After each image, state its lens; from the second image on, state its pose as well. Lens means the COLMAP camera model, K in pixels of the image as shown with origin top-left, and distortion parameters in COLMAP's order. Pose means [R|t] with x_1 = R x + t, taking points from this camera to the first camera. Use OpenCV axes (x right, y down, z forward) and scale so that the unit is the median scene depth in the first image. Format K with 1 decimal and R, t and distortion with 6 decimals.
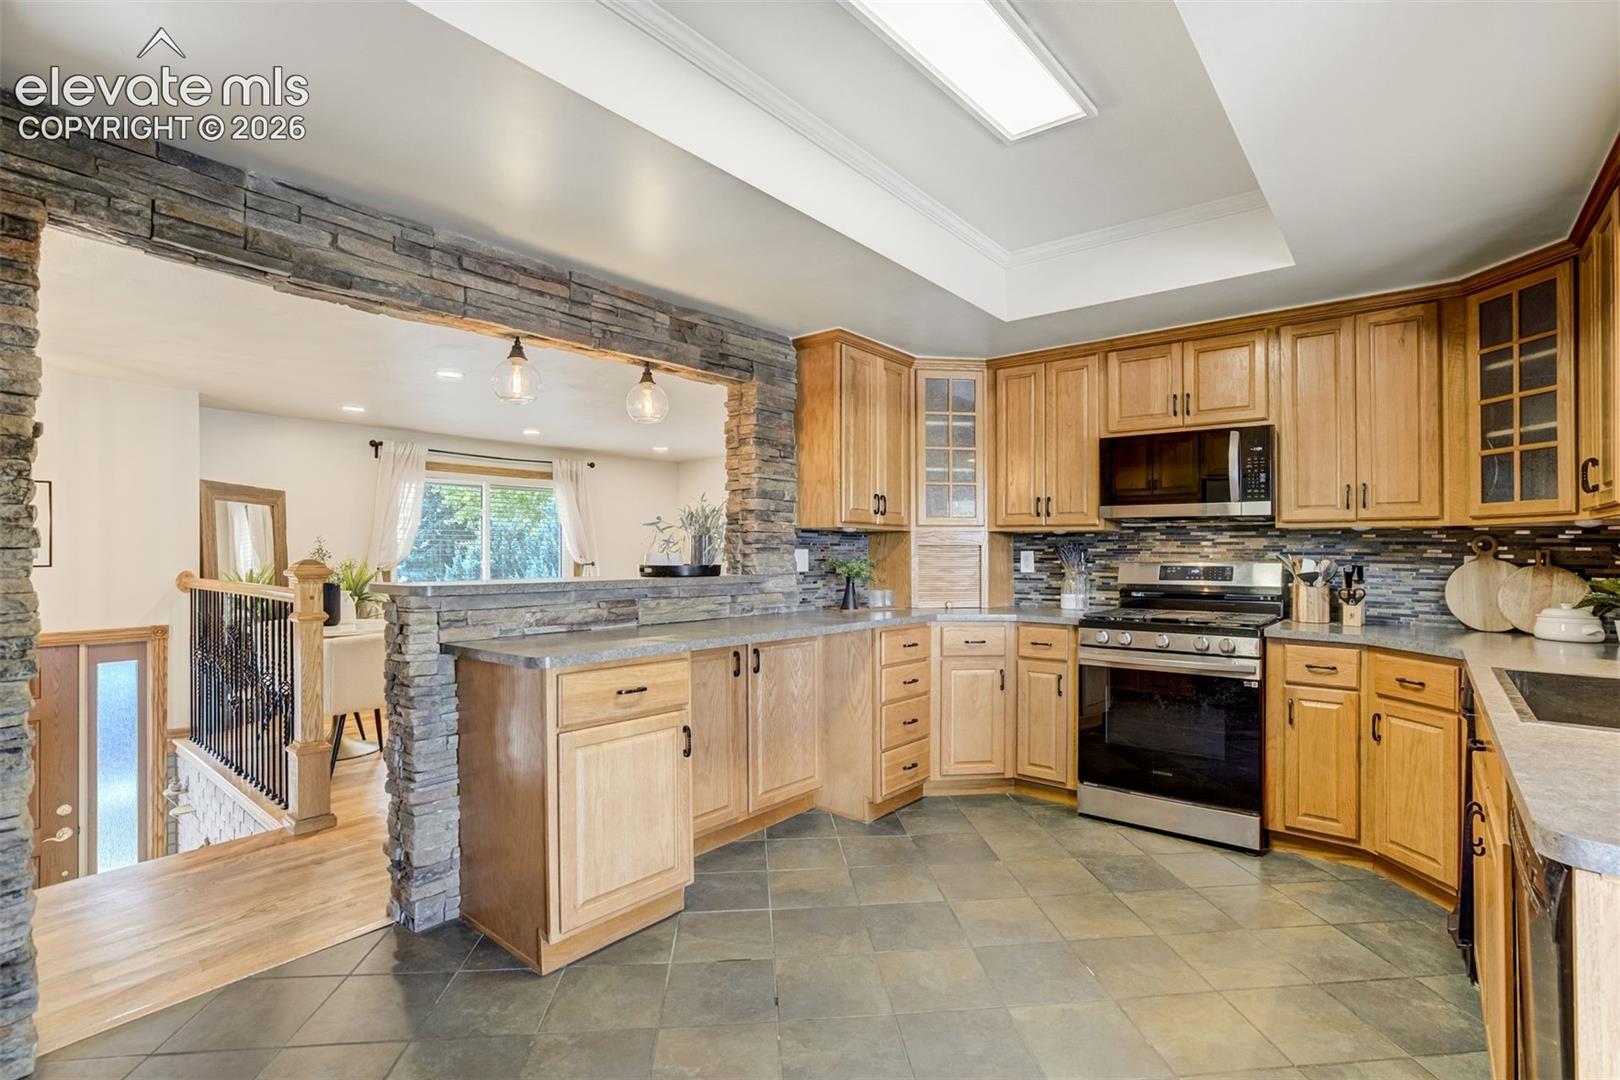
lens RADIAL K [[759.1, 0, 836.1], [0, 759.1, 545.5], [0, 0, 1]] dist [-0.054849, 0.027147]
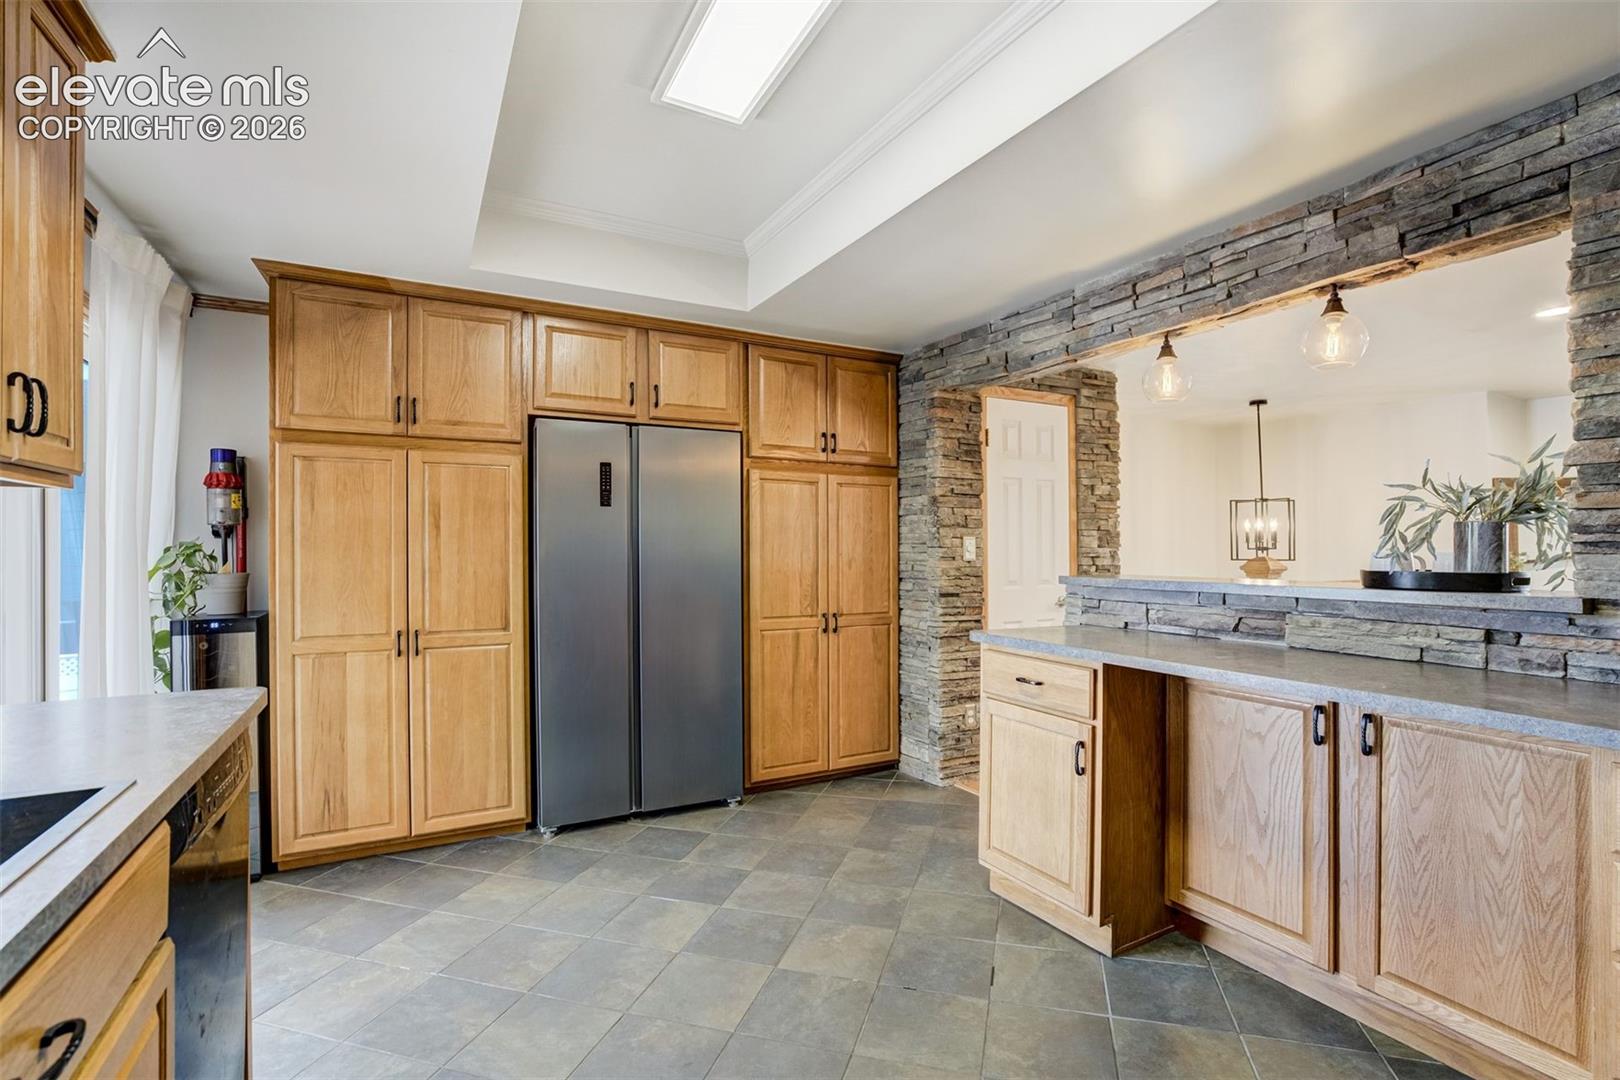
lens RADIAL K [[759.1, 0, 836.1], [0, 759.1, 545.5], [0, 0, 1]] dist [-0.054849, 0.027147]
pose [[-0.377816, -0.003945, -0.925872, 0.527703], [0.006501, 0.999955, -0.006913, 0.005566], [0.925858, -0.008631, -0.377774, 0.754856]]
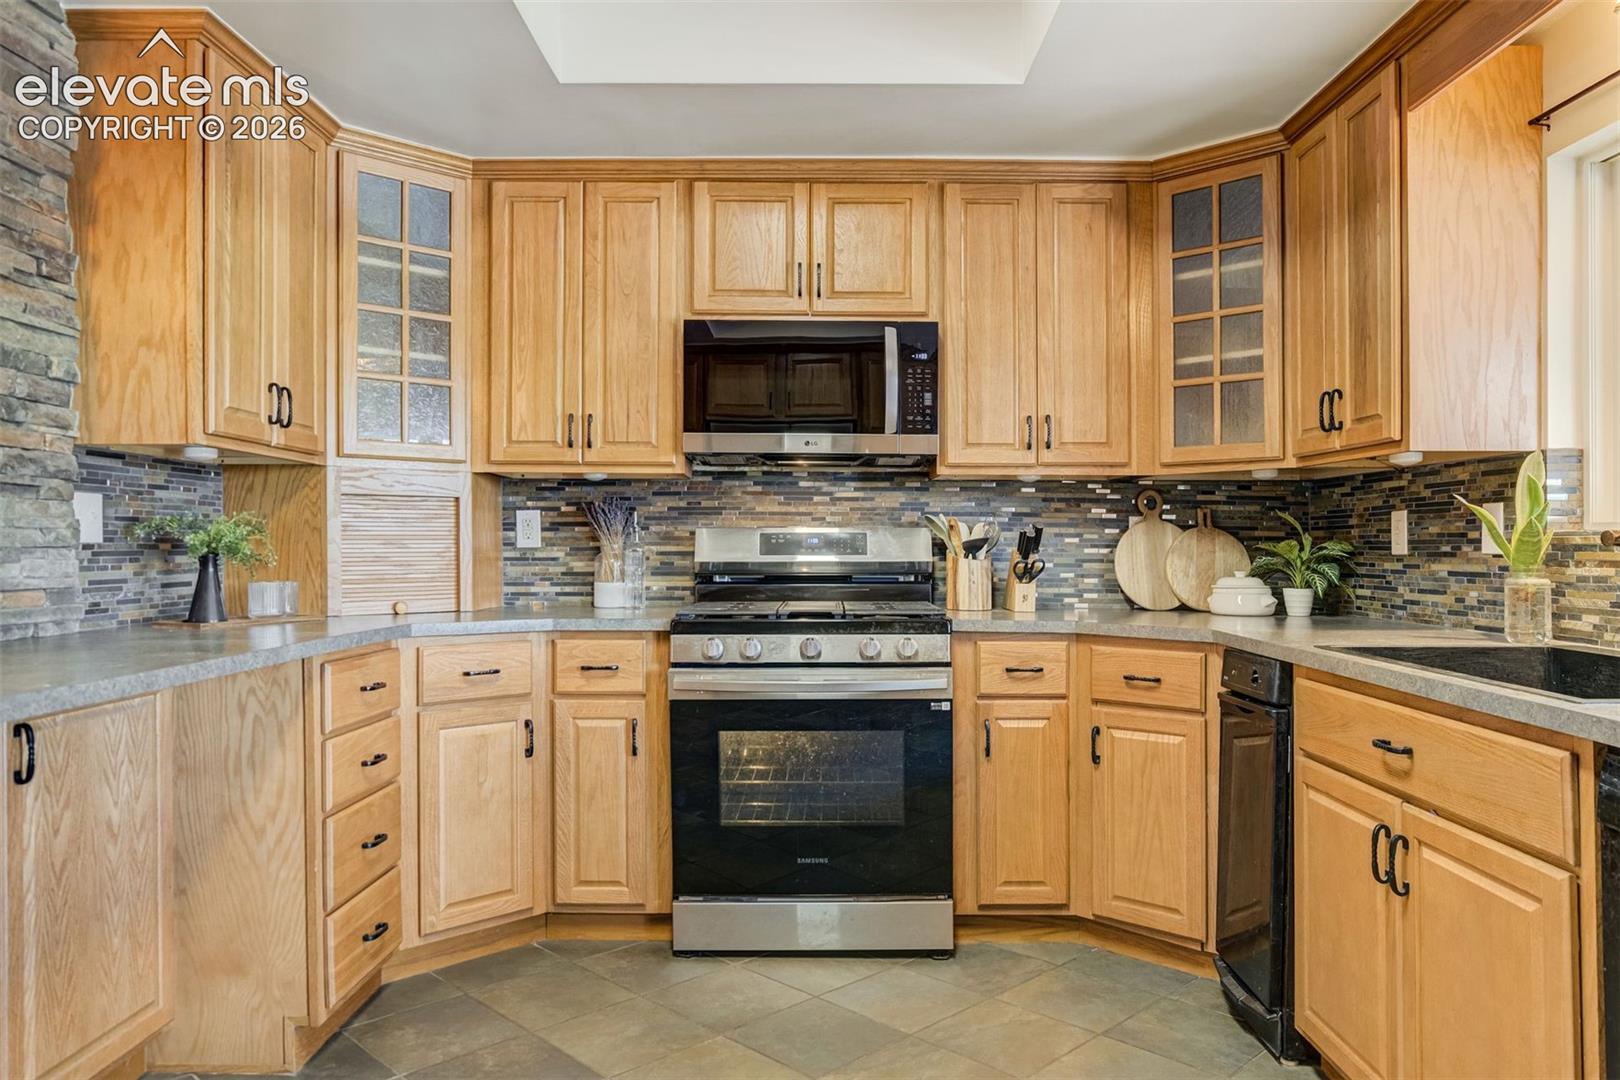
lens RADIAL K [[1125.6, 0, 839.4], [0, 1125.6, 533.9], [0, 0, 1]] dist [-0.041813, 0.030327]
pose [[0.772184, 0.003381, 0.635390, -0.131556], [-0.004404, 0.999990, 0.000031, 0.030005], [-0.635384, -0.002822, 0.772191, 0.242361]]
